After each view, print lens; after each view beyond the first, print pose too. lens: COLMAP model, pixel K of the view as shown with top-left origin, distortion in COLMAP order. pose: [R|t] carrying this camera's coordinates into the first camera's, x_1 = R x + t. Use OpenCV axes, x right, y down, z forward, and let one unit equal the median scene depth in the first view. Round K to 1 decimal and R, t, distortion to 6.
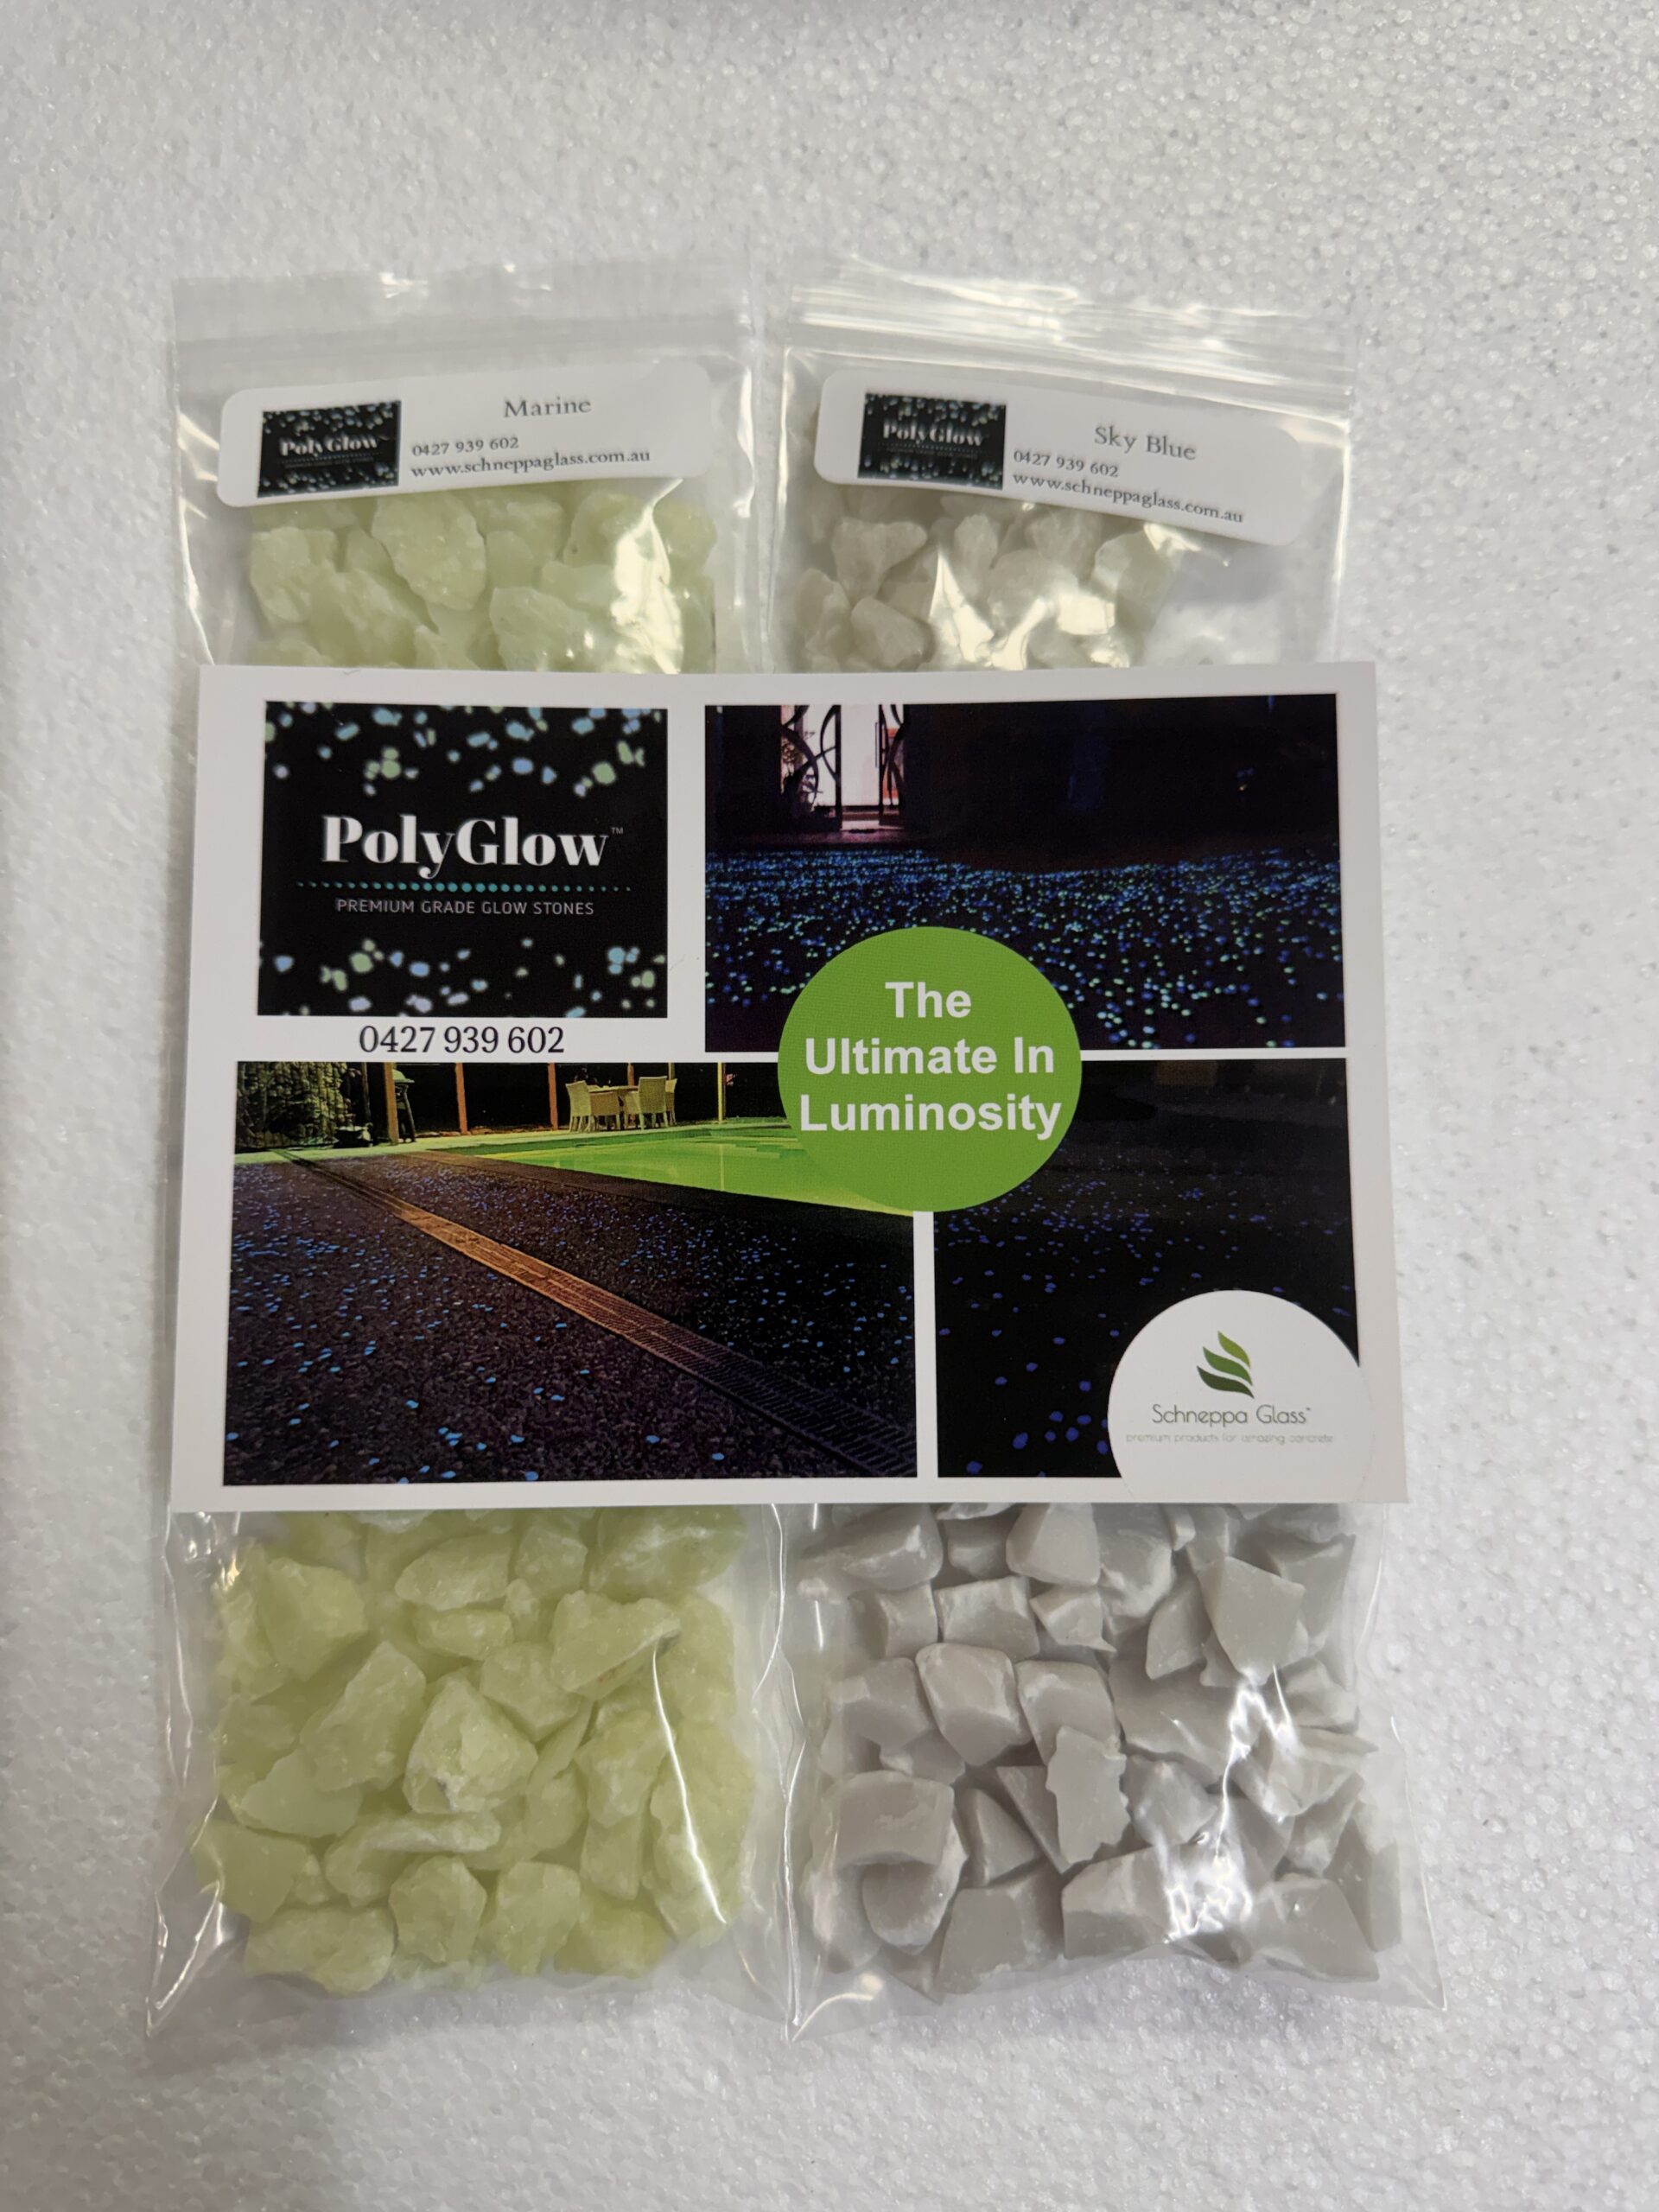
lens RADIAL K [[1690.9, 0, 841.6], [0, 1690.9, 1099.4], [0, 0, 1]] dist [-0.031156, 0.002535]
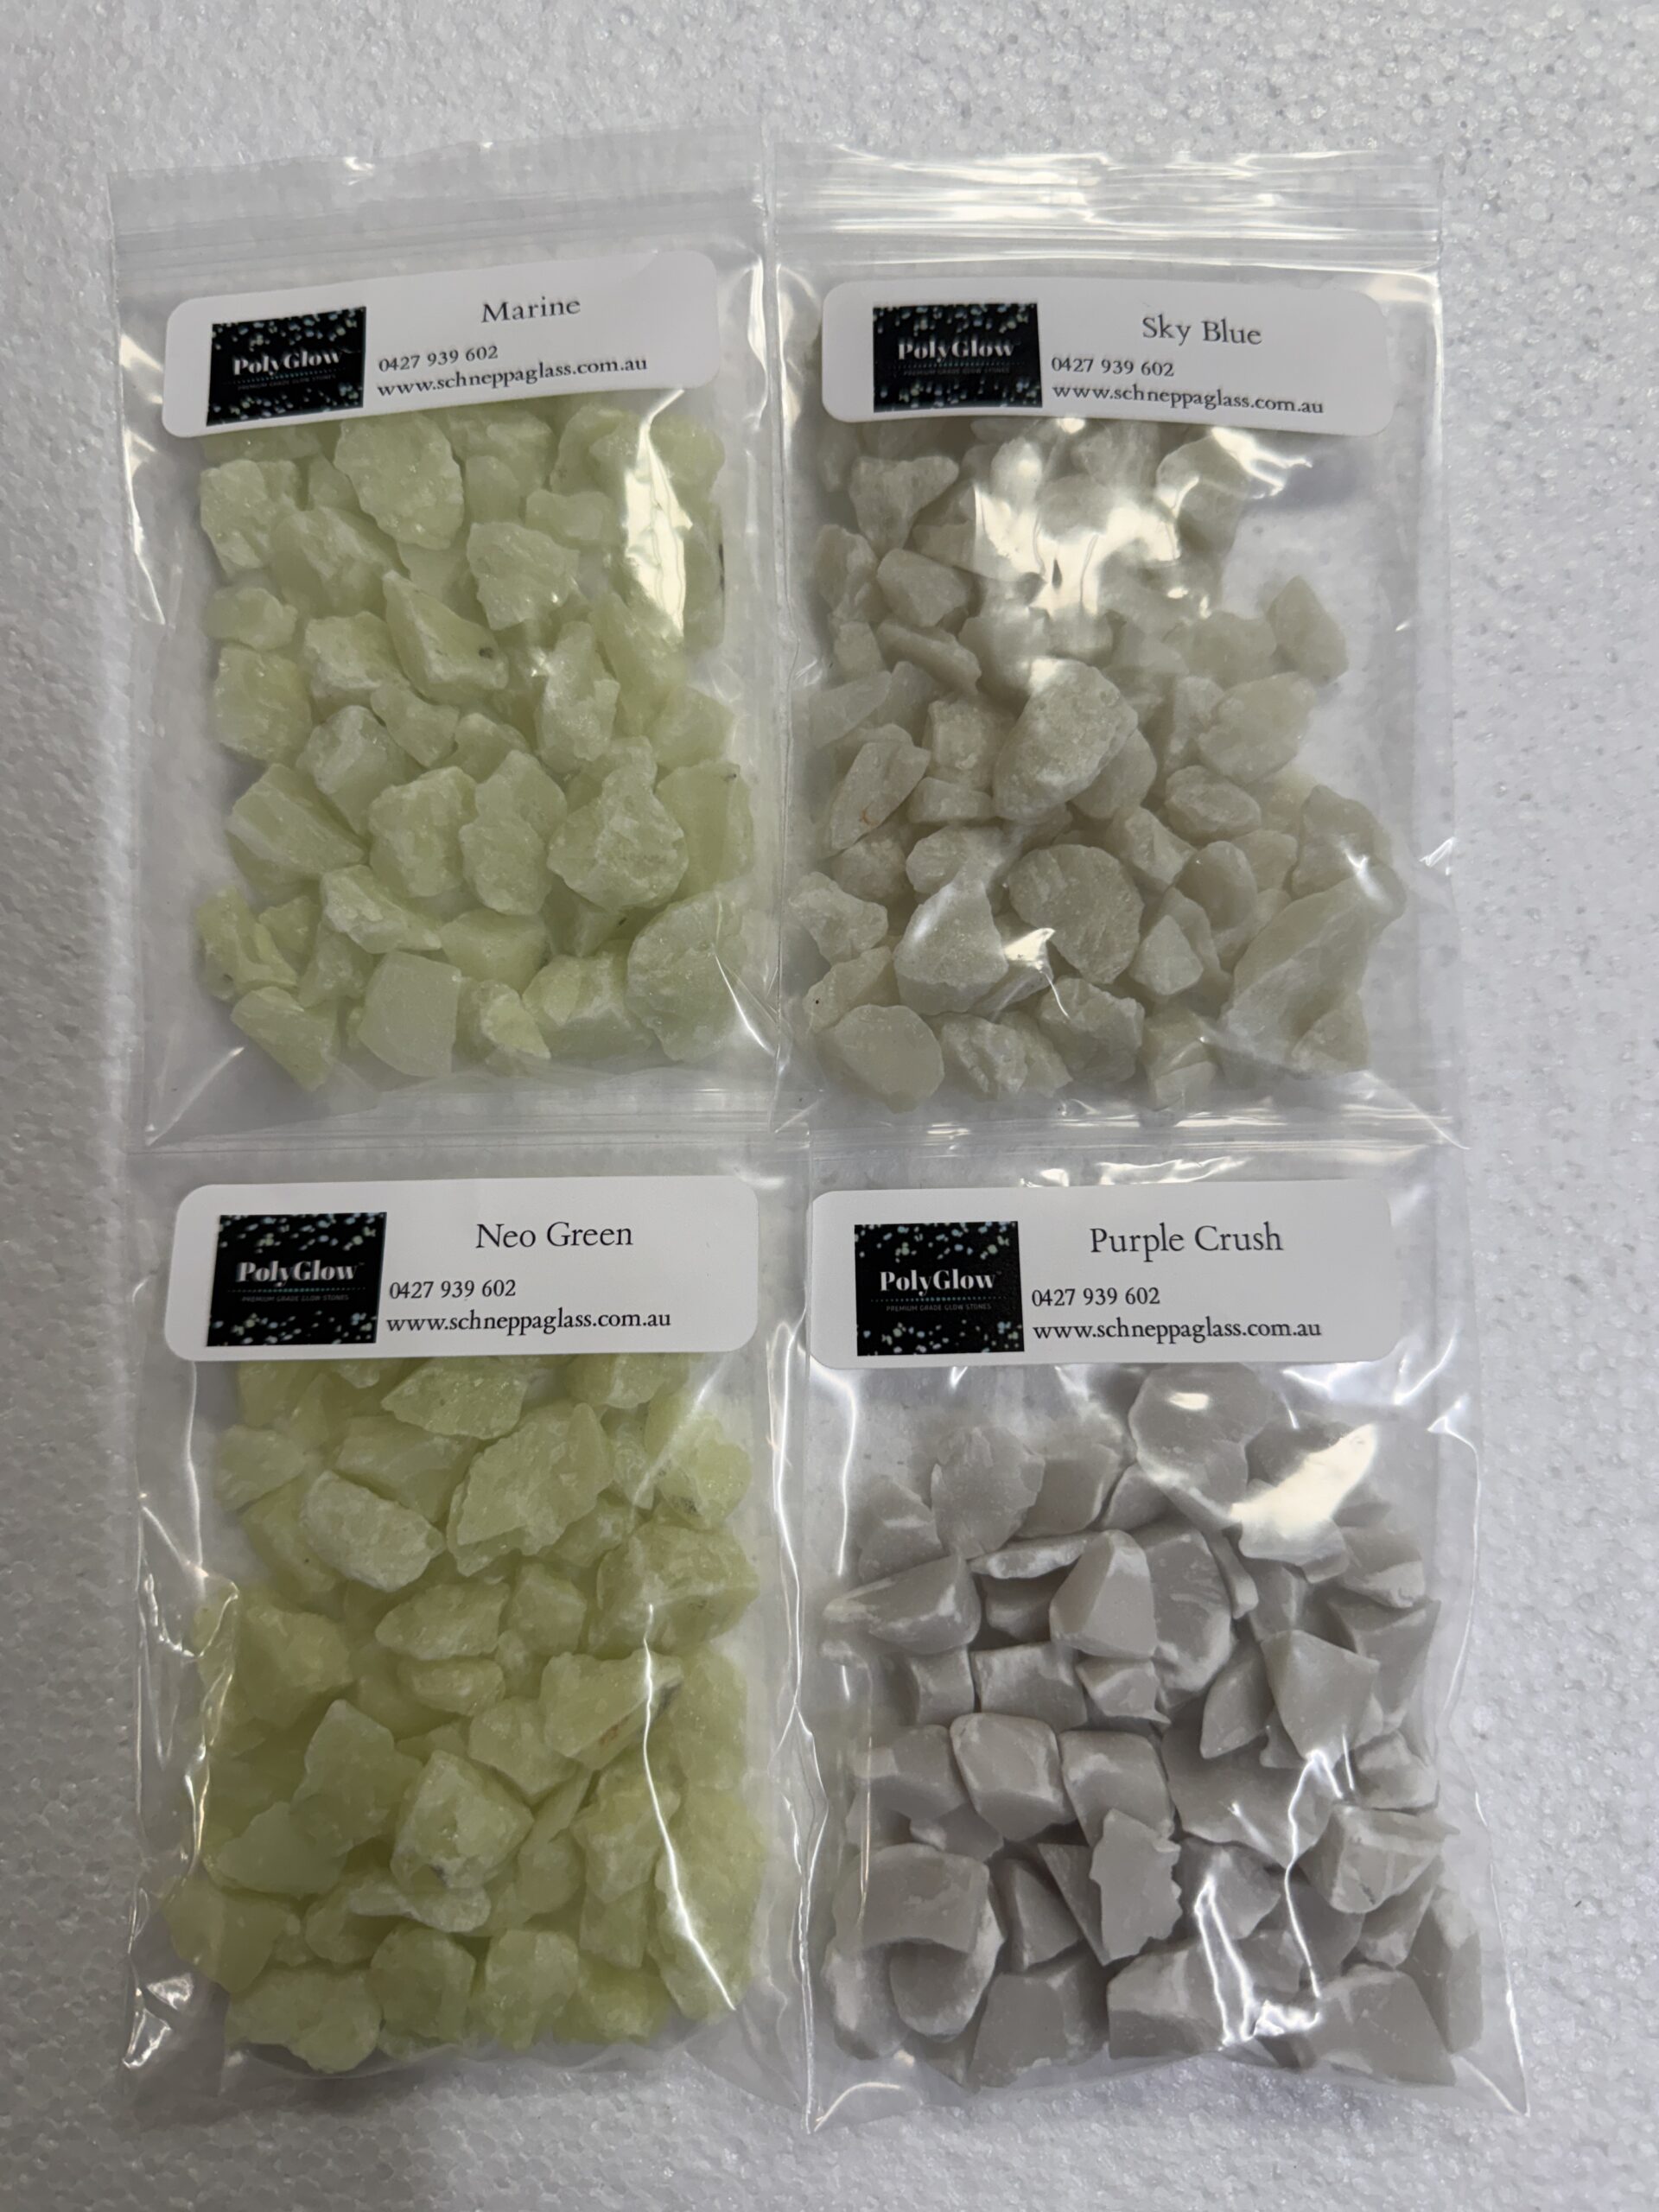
lens RADIAL K [[1714.7, 0, 829.5], [0, 1714.7, 1106.0], [0, 0, 1]] dist [-0.038611, 0.011126]
pose [[0.999025, -0.000751, -0.044136, 0.019155], [0.004235, 0.996874, 0.078888, -0.070988], [0.043939, -0.078998, 0.995906, 0.098917]]
